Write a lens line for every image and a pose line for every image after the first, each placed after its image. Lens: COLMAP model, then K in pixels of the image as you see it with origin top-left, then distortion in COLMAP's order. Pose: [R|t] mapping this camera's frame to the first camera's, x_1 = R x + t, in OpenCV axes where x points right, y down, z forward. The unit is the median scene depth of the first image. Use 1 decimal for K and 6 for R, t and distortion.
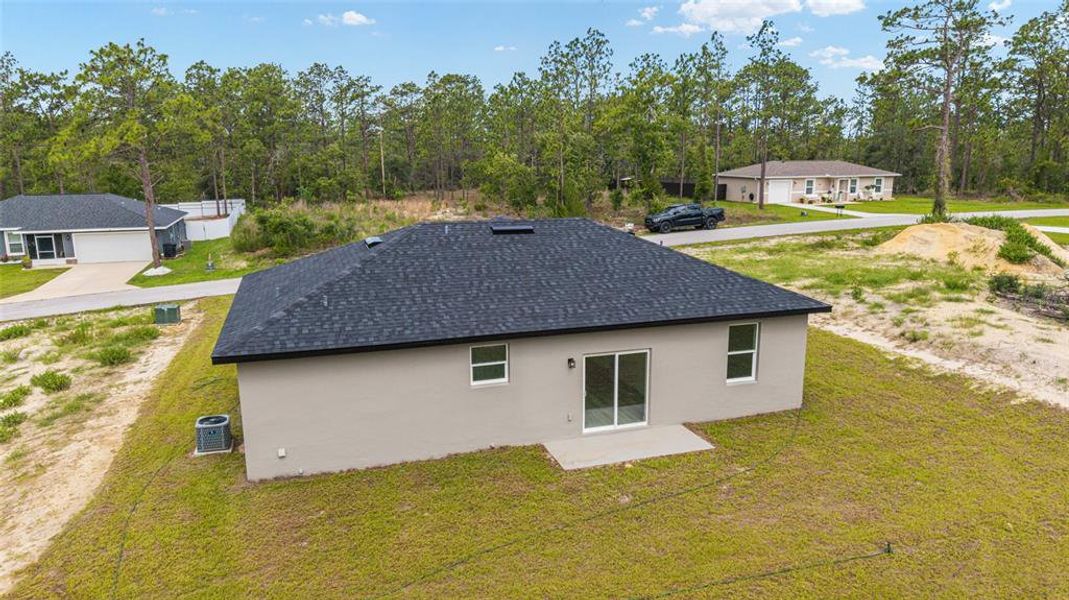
lens RADIAL K [[712.6, 0, 541.6], [0, 712.6, 297.9], [0, 0, 1]] dist [0.020008, -0.014350]
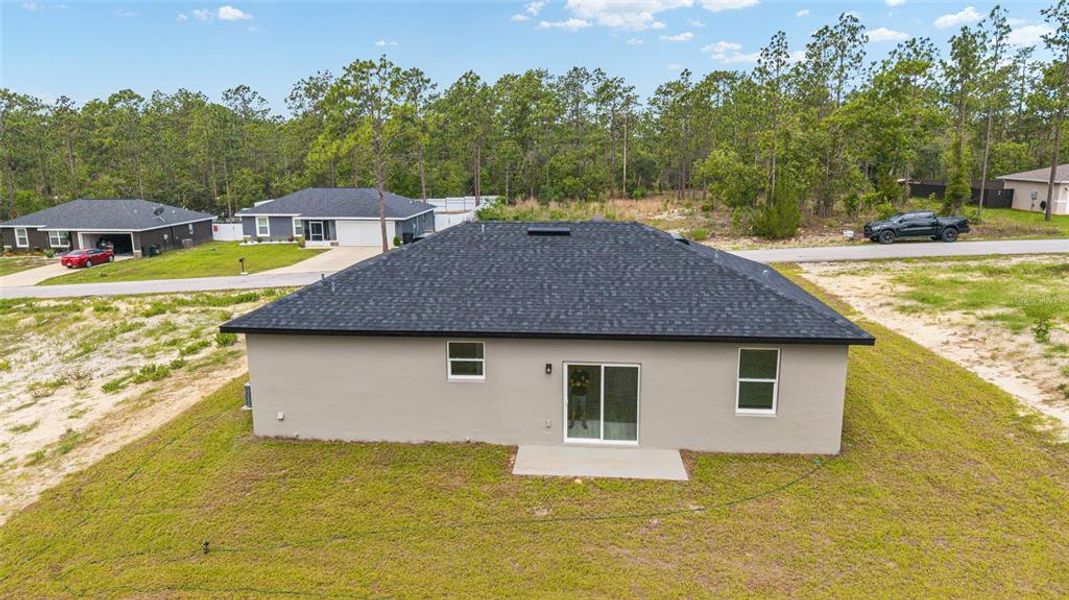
lens RADIAL K [[712.6, 0, 541.6], [0, 712.6, 305.7], [0, 0, 1]] dist [0.020008, -0.014350]
pose [[0.919559, 0.081649, -0.384377, 0.368496], [-0.077217, 0.996649, 0.026978, -0.018954], [0.385292, 0.004872, 0.922782, 0.082637]]
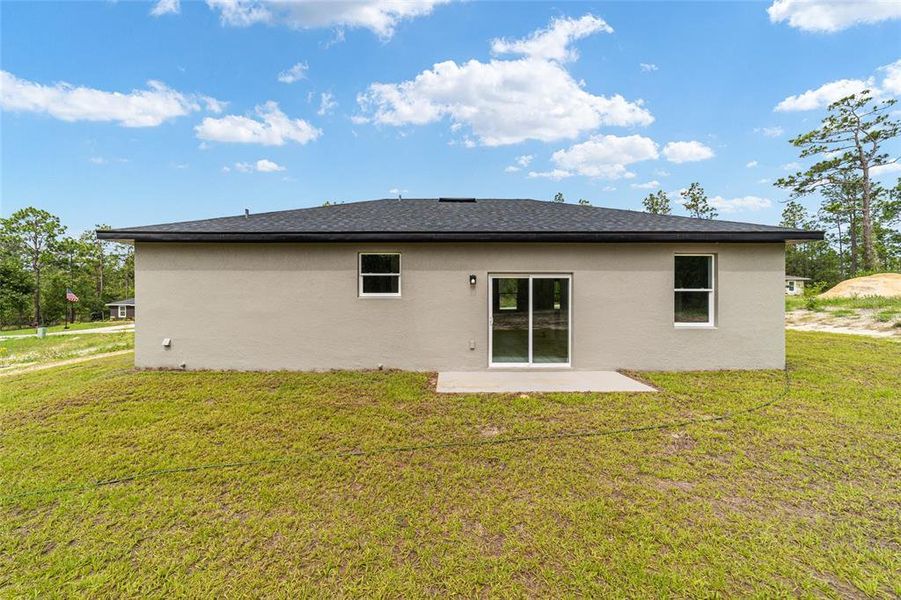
lens RADIAL K [[344.9, 0, 450.5], [0, 344.9, 300.0], [0, 0, 1]] dist [-0.011444, 0.005094]
pose [[0.946958, 0.004951, -0.321319, 0.141832], [-0.065413, 0.981918, -0.177649, 0.178202], [0.314629, 0.189244, 0.930159, 0.544075]]
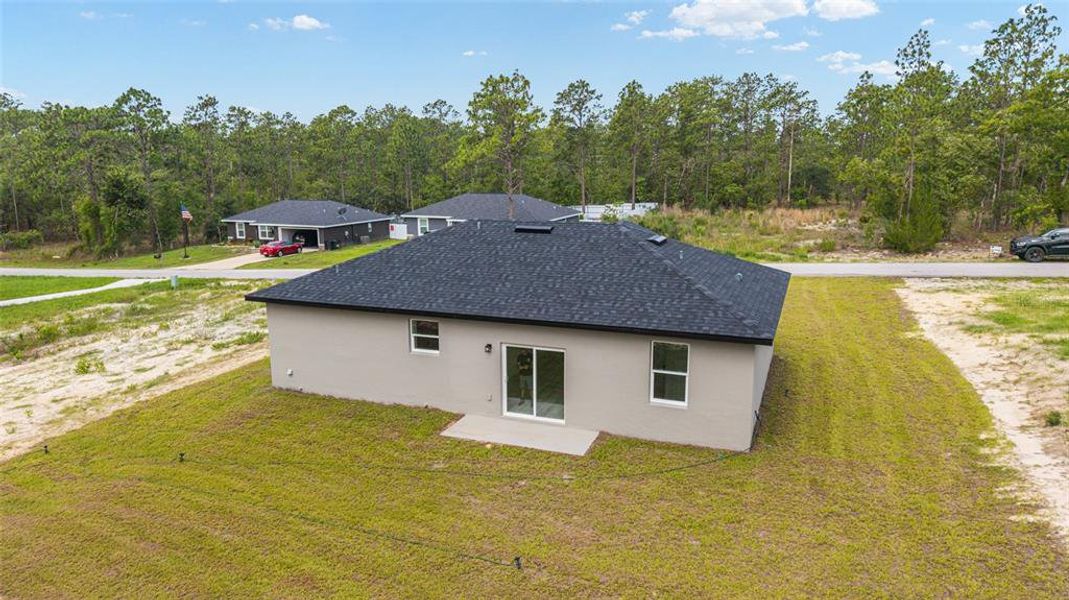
lens RADIAL K [[712.6, 0, 541.6], [0, 712.6, 306.0], [0, 0, 1]] dist [0.020008, -0.014350]
pose [[0.772963, 0.126333, -0.621747, 0.721811], [-0.126260, 0.991003, 0.044395, -0.030599], [0.621761, 0.044186, 0.781959, 0.164623]]
